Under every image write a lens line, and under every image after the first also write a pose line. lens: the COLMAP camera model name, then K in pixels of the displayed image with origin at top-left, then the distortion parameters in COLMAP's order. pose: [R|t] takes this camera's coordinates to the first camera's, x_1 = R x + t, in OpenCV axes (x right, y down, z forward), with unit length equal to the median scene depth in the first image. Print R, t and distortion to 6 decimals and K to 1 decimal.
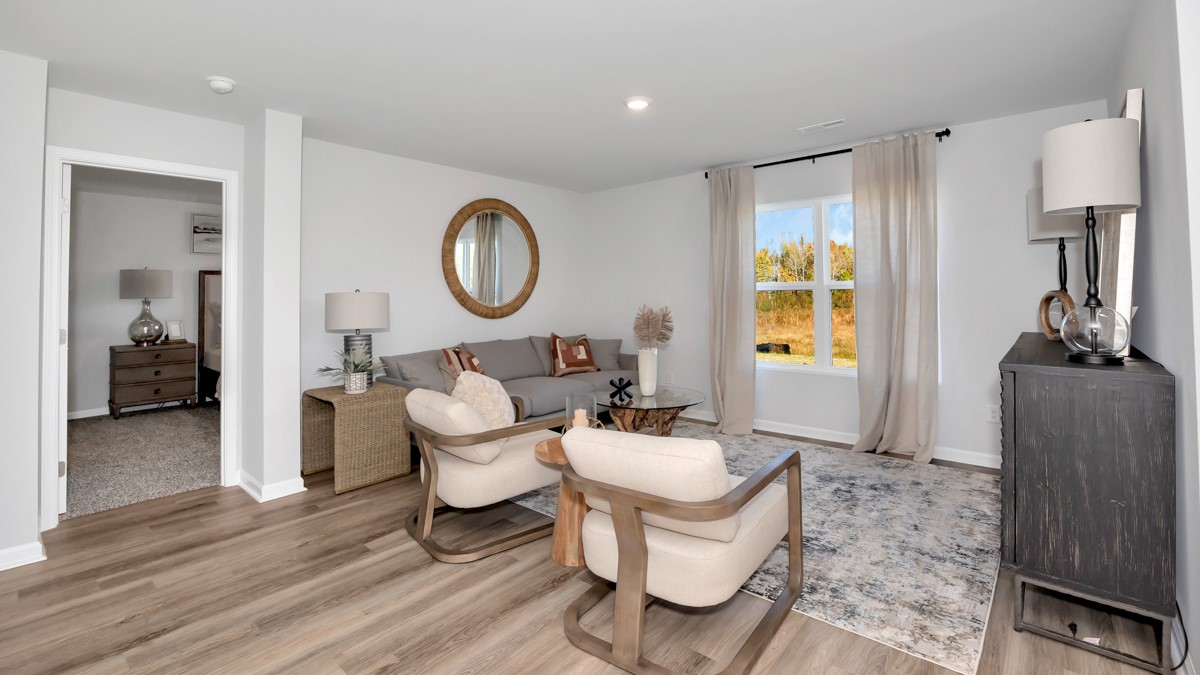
lens RADIAL K [[512.4, 0, 628.8], [0, 512.4, 284.1], [0, 0, 1]] dist [-0.001381, -0.001432]
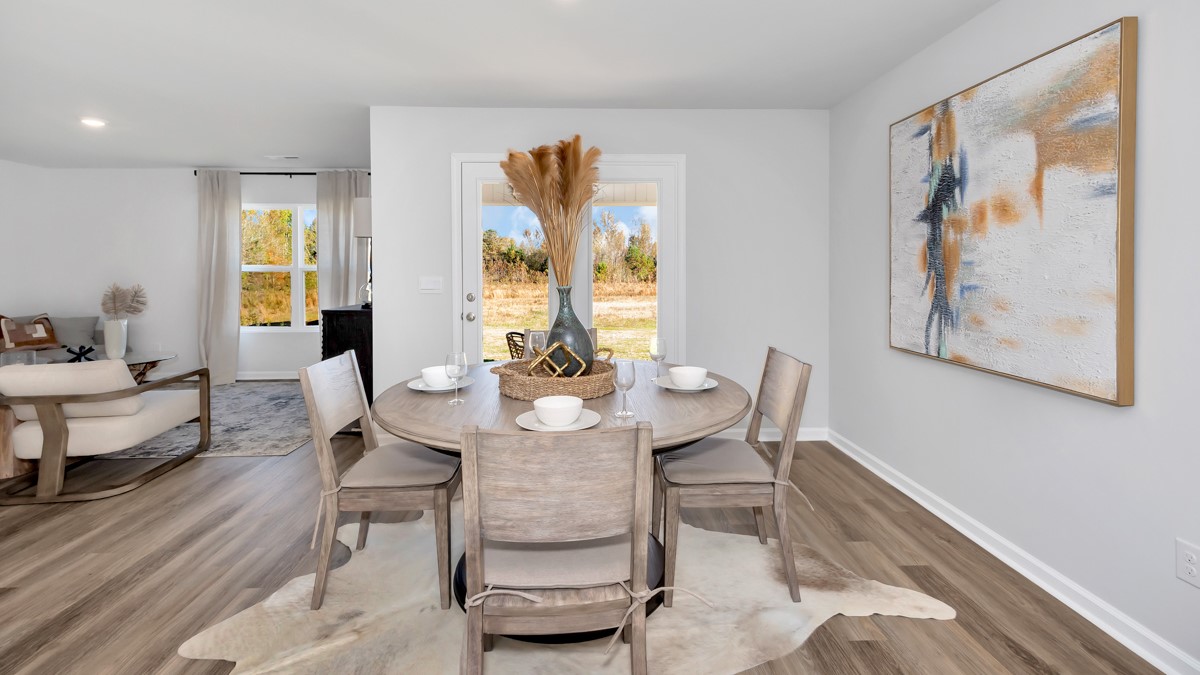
lens RADIAL K [[512.4, 0, 607.7], [0, 512.4, 276.7], [0, 0, 1]] dist [-0.001381, -0.001432]
pose [[0.756510, 0.001683, 0.653980, 0.117760], [-0.021060, 0.999541, 0.021789, -0.022177], [-0.653643, -0.030257, 0.756198, -0.589598]]
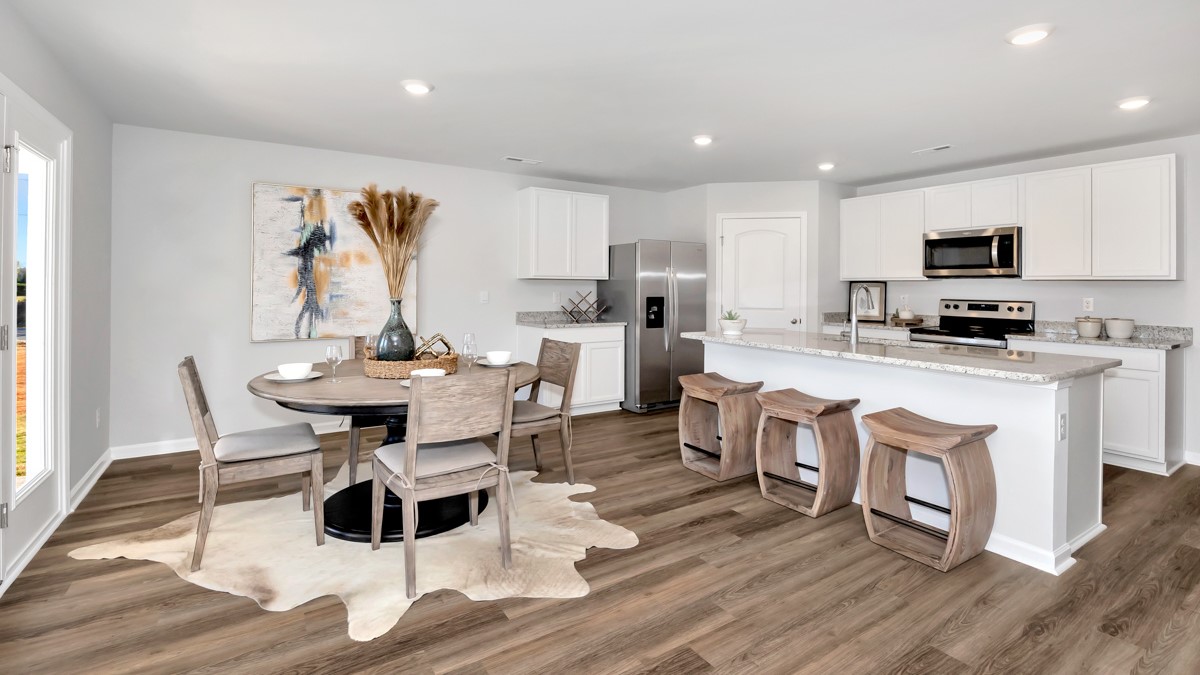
lens RADIAL K [[512.4, 0, 599.0], [0, 512.4, 296.1], [0, 0, 1]] dist [-0.001381, -0.001432]
pose [[-0.940843, 0.004470, 0.338814, -0.073727], [0.001230, 0.999951, -0.009778, 0.005809], [-0.338842, -0.008783, -0.940802, 0.419474]]
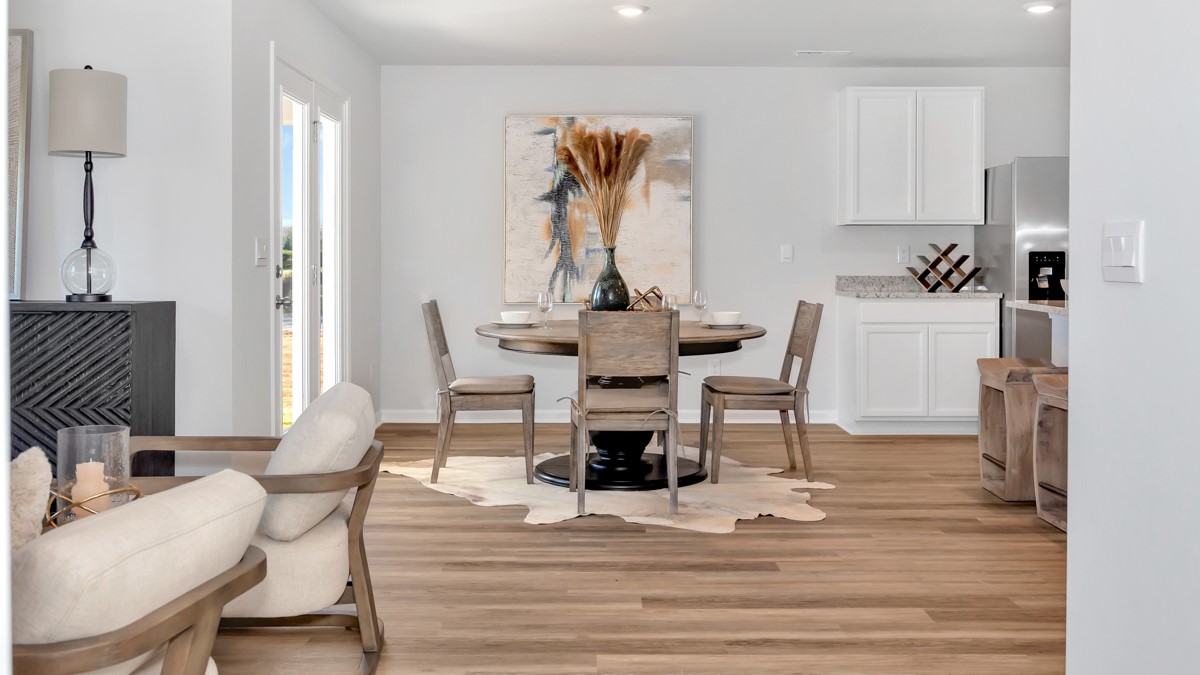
lens RADIAL K [[1141.8, 0, 647.4], [0, 1141.8, 287.0], [0, 0, 1]] dist [-0.002150, 0.000000]
pose [[-0.629722, -0.008099, 0.776778, -0.744962], [-0.007758, 0.999961, 0.004137, 0.048206], [-0.776782, -0.003421, -0.629761, 0.733361]]
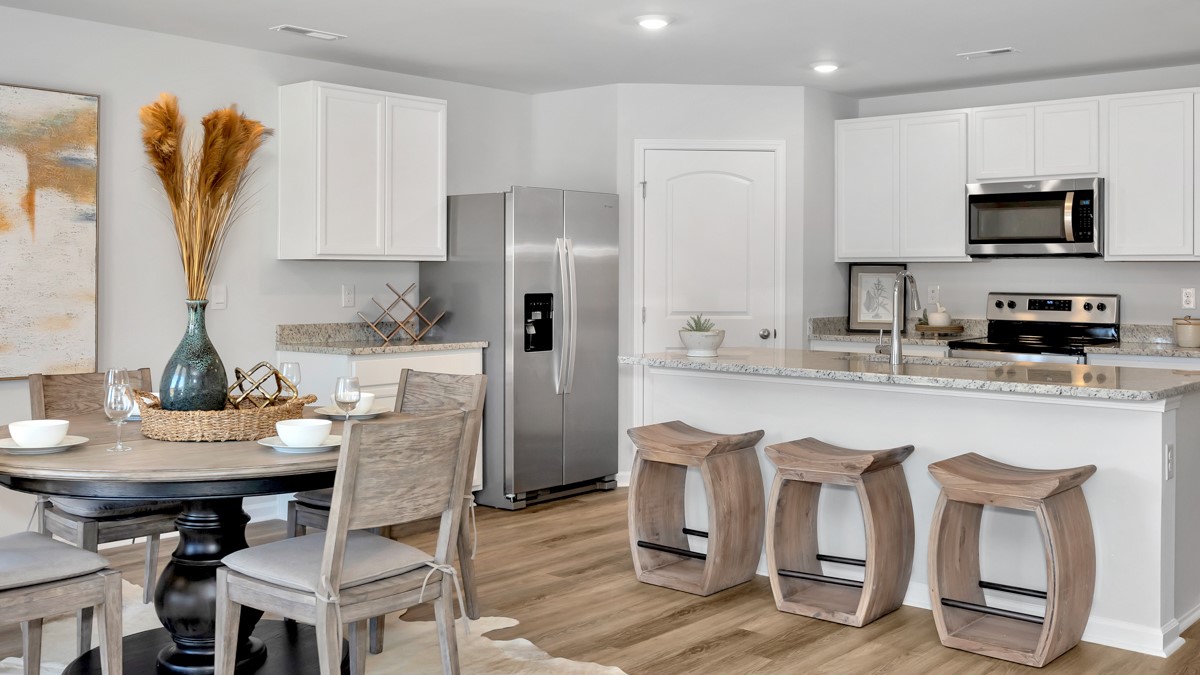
lens RADIAL K [[1141.8, 0, 586.8], [0, 1141.8, 283.4], [0, 0, 1]] dist [-0.002150, 0.000000]
pose [[-0.998519, 0.011308, 0.053209, 0.082576], [0.010672, 0.999868, -0.012227, 0.002500], [-0.053340, -0.011641, -0.998509, 0.717326]]
